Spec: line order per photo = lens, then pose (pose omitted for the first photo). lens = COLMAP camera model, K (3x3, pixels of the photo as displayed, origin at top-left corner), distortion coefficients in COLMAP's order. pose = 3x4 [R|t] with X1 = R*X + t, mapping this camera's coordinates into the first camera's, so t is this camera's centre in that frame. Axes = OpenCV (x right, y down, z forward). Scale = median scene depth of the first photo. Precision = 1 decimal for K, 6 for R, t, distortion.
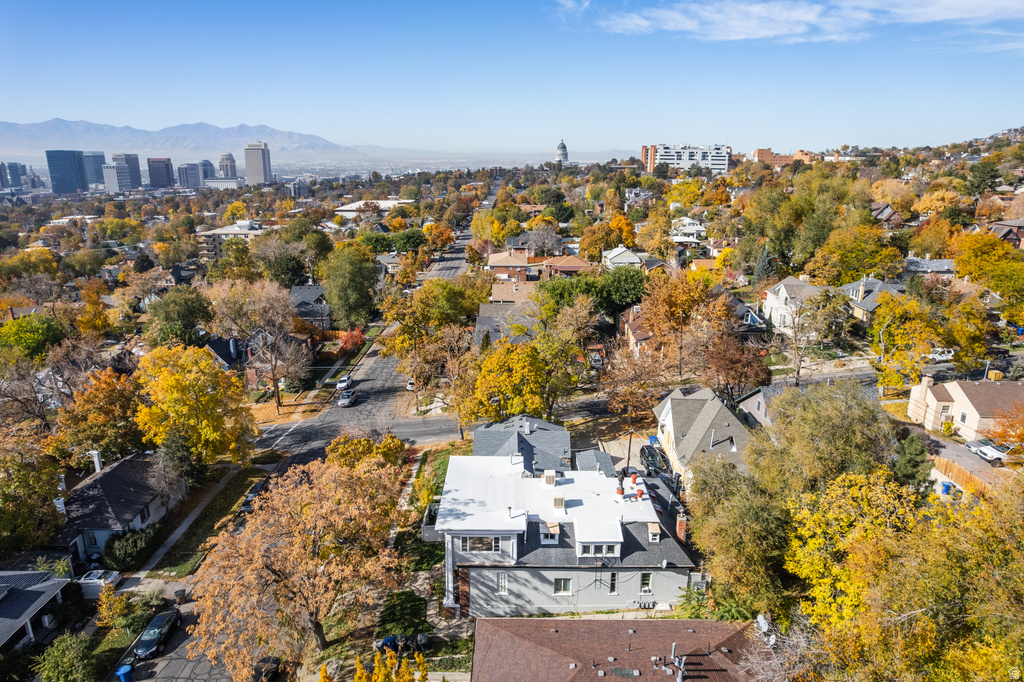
lens RADIAL K [[654.1, 0, 512.0], [0, 654.1, 341.0], [0, 0, 1]] dist [-0.077535, 0.060913]
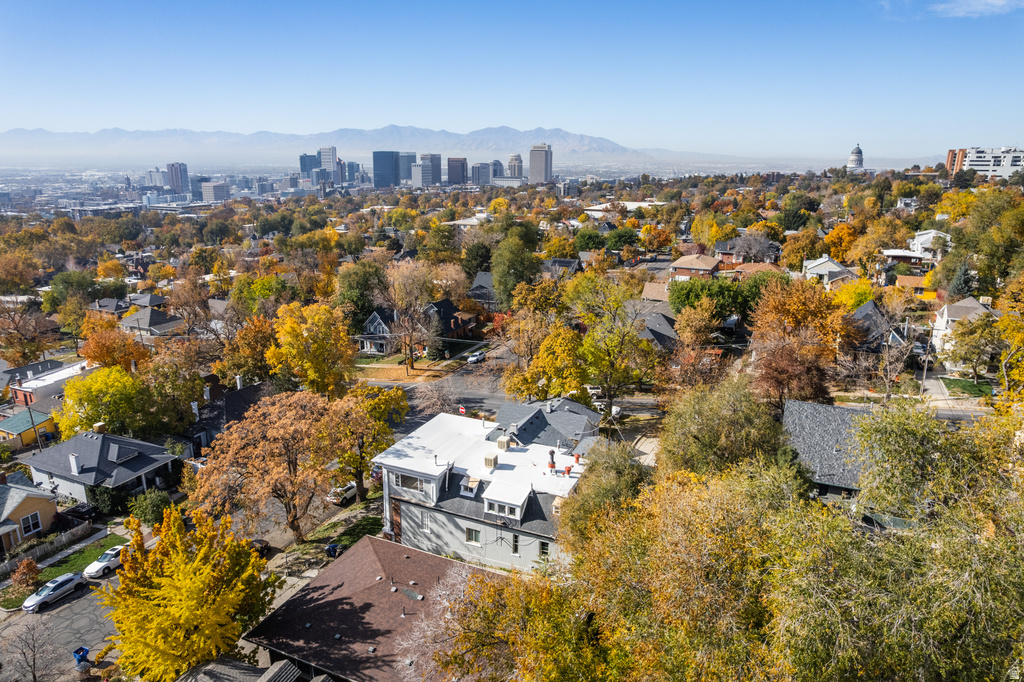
lens RADIAL K [[654.1, 0, 512.0], [0, 654.1, 341.0], [0, 0, 1]] dist [-0.077535, 0.060913]
pose [[0.913806, 0.110864, -0.390728, 0.258243], [-0.112684, 0.993462, 0.018344, 0.010595], [0.390207, 0.027266, 0.920323, 0.001442]]
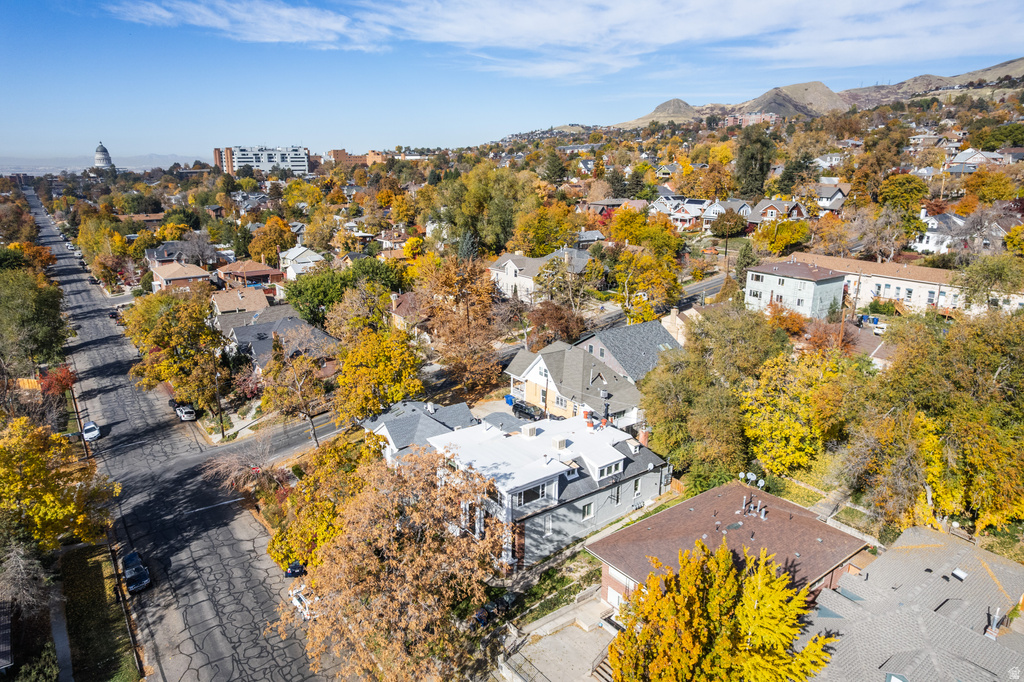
lens RADIAL K [[654.1, 0, 512.0], [0, 654.1, 341.0], [0, 0, 1]] dist [-0.077535, 0.060913]
pose [[0.799790, -0.160138, 0.578526, -0.317606], [0.162358, 0.985547, 0.048350, 0.000212], [-0.577907, 0.055259, 0.814230, 0.055138]]
